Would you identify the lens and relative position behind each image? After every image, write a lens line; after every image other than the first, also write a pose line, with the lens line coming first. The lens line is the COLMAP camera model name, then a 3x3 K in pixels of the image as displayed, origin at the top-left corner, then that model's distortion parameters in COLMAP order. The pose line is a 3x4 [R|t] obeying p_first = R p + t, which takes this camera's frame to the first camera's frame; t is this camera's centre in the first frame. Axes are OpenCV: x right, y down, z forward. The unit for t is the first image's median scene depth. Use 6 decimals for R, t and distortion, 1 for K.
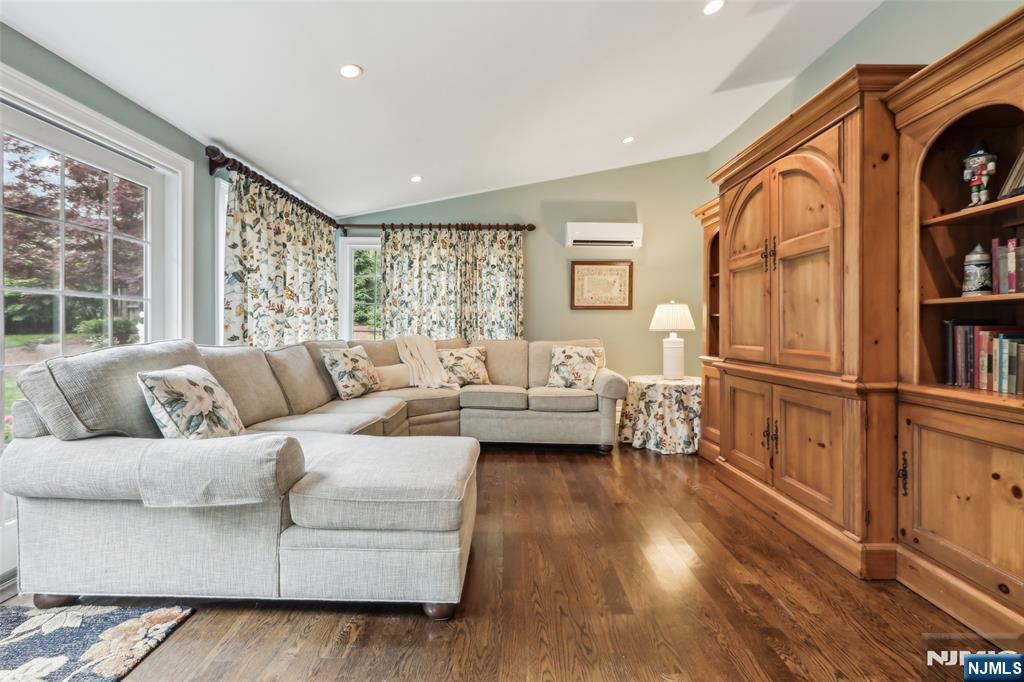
lens RADIAL K [[462.5, 0, 514.0], [0, 462.5, 330.0], [0, 0, 1]] dist [-0.001296, 0.000467]
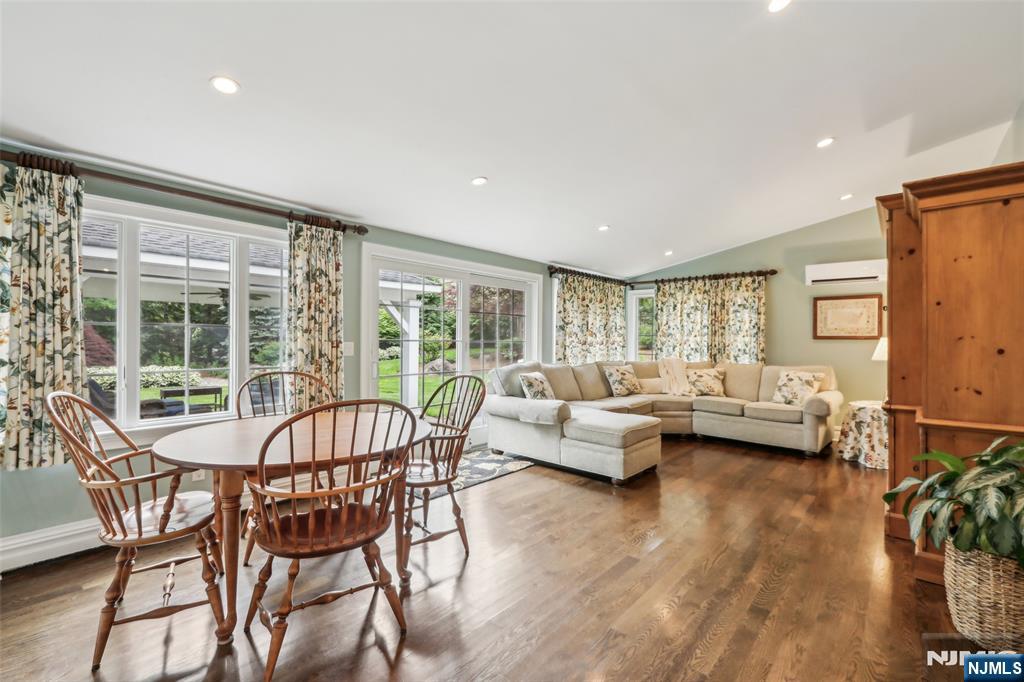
lens RADIAL K [[427.6, 0, 512.0], [0, 427.6, 341.0], [0, 0, 1]] dist [-0.000167, 0.000099]
pose [[0.751415, -0.001411, -0.659828, 0.343172], [-0.006982, 0.999925, -0.010089, -0.031602], [0.659793, 0.012188, 0.751349, -0.387890]]
